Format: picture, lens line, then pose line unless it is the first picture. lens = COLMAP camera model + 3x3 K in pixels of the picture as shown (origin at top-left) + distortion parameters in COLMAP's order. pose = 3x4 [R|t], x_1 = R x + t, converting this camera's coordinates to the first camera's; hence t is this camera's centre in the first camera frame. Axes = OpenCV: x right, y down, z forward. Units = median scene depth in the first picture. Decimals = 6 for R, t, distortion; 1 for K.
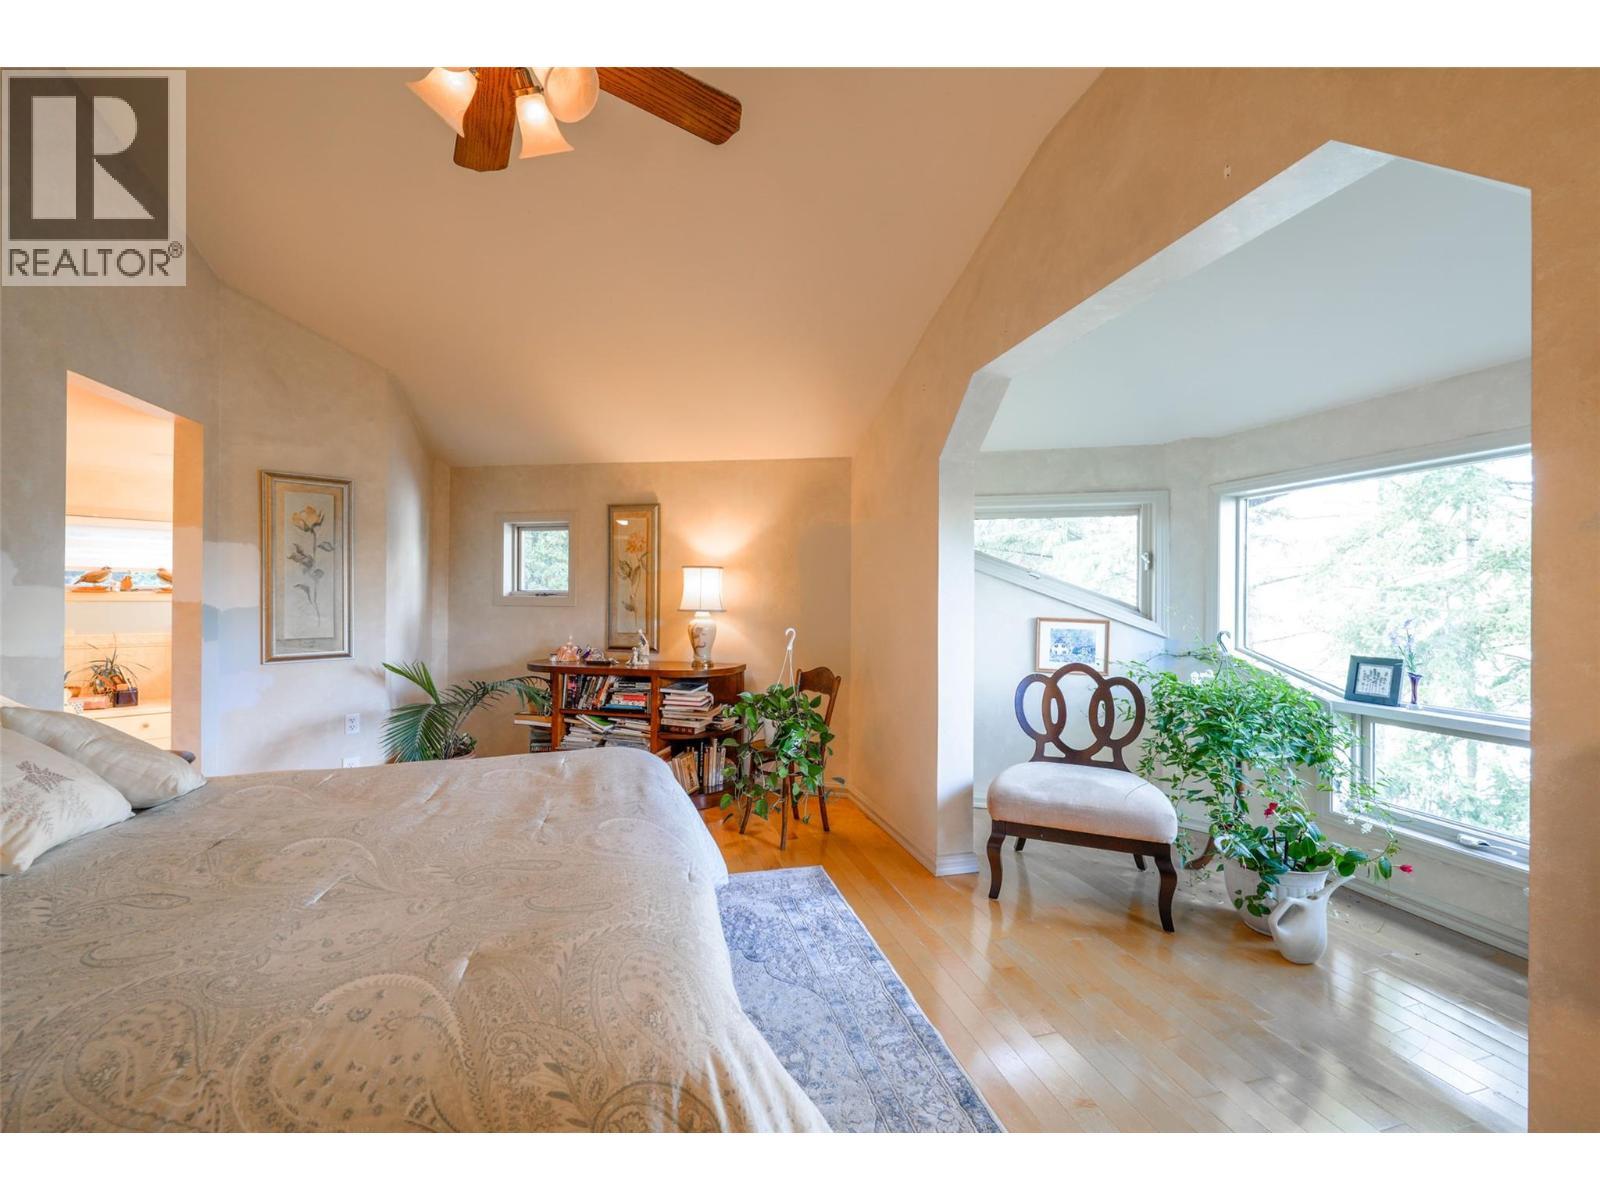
lens RADIAL K [[608.1, 0, 800.0], [0, 608.1, 600.0], [0, 0, 1]] dist [-0.000577, -0.000268]
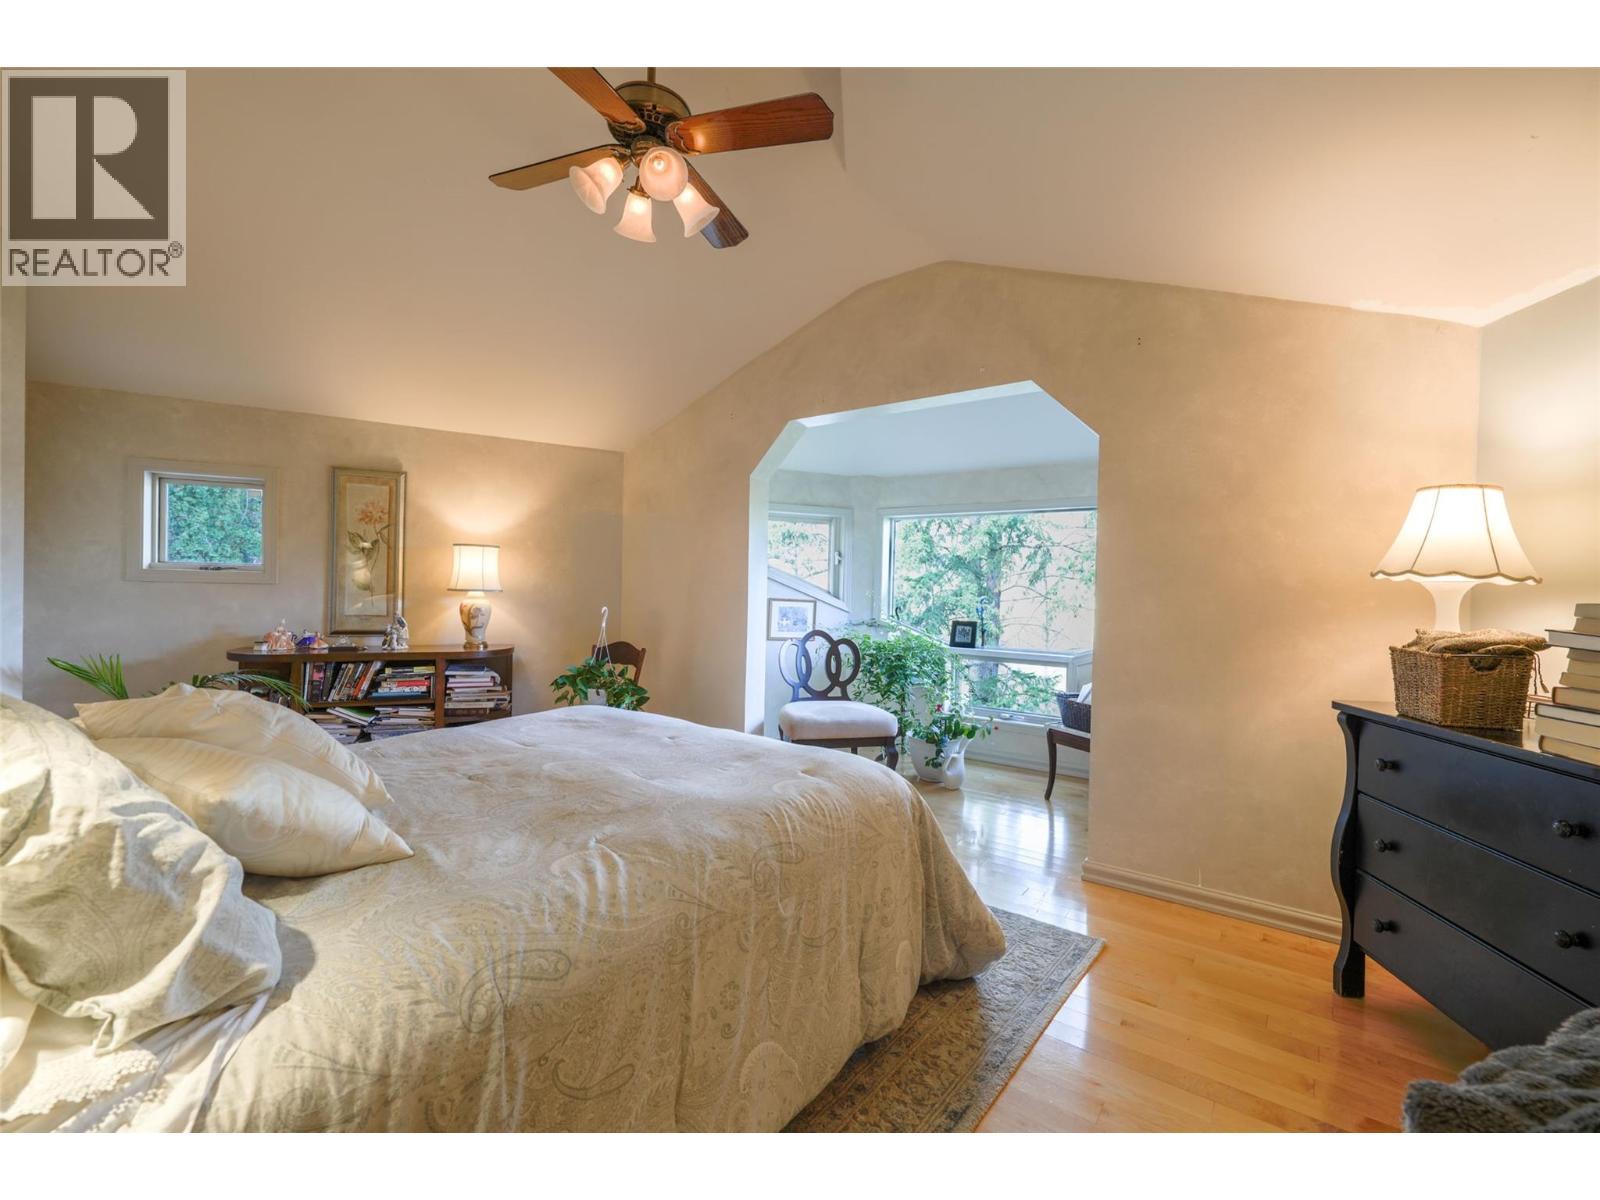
lens RADIAL K [[608.1, 0, 800.0], [0, 608.1, 600.0], [0, 0, 1]] dist [-0.000577, -0.000268]
pose [[0.814456, -0.000029, 0.580225, -0.328277], [-0.016916, 0.999574, 0.023795, 0.000884], [-0.579978, -0.029195, 0.814109, -0.101156]]
